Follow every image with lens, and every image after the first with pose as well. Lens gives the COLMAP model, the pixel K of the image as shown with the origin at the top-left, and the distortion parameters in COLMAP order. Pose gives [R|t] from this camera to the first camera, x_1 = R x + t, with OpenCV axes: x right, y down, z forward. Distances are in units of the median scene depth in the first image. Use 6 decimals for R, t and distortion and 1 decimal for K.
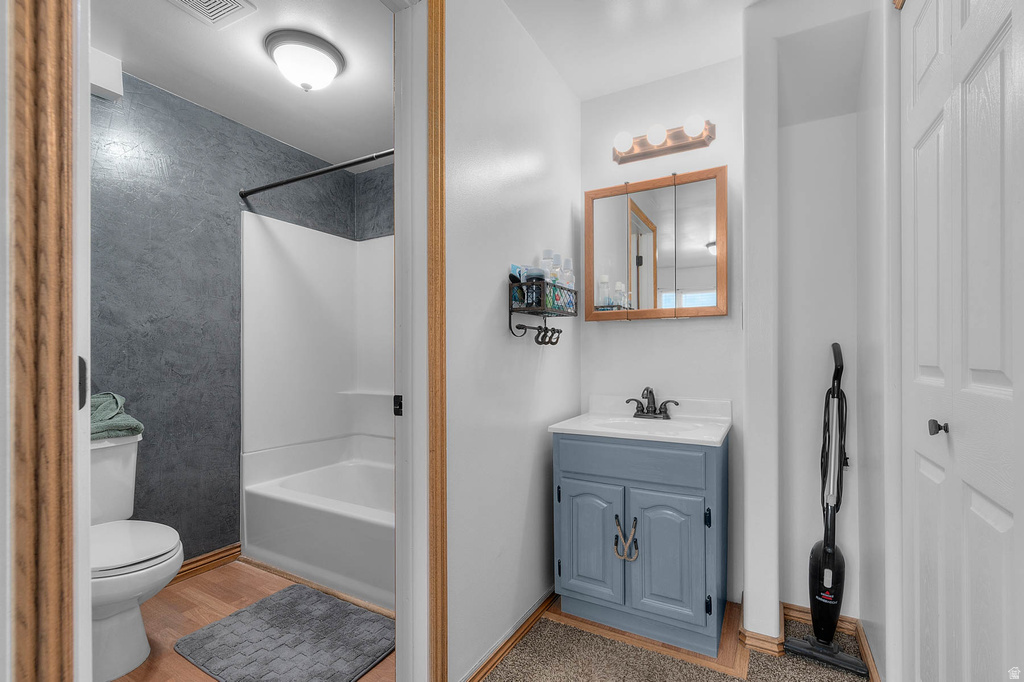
lens RADIAL K [[451.3, 0, 515.9], [0, 451.3, 349.0], [0, 0, 1]] dist [0.000657, -0.000457]
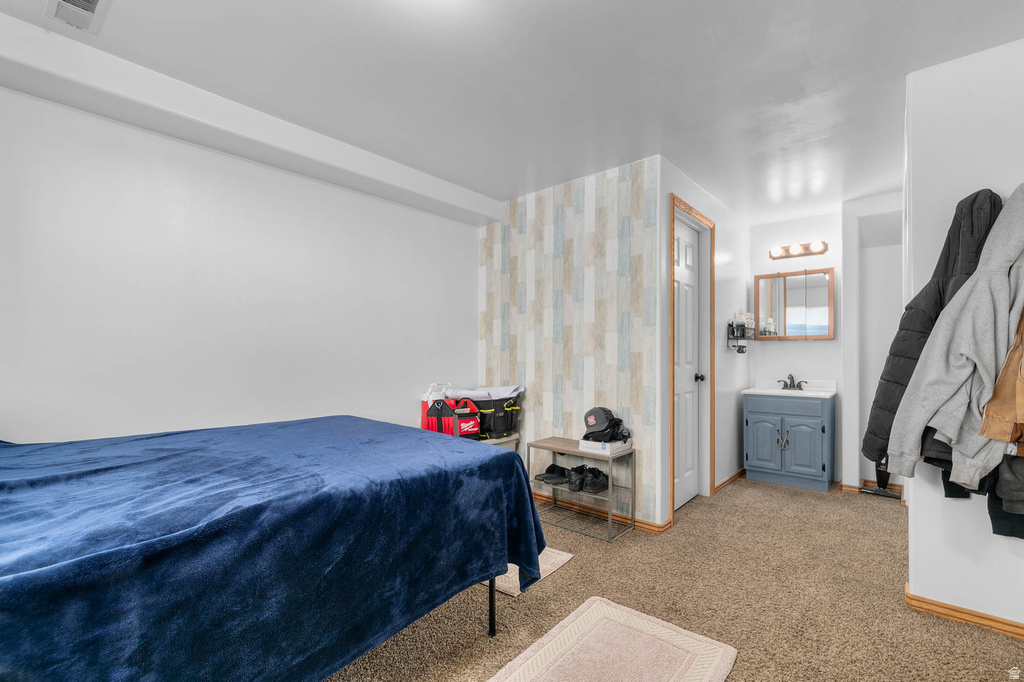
lens RADIAL K [[451.3, 0, 511.7], [0, 451.3, 348.9], [0, 0, 1]] dist [0.000657, -0.000457]
pose [[0.980796, 0.003252, -0.195011, -0.594744], [-0.003171, 0.999995, 0.000729, -0.029434], [0.195013, -0.000096, 0.980801, -1.357176]]
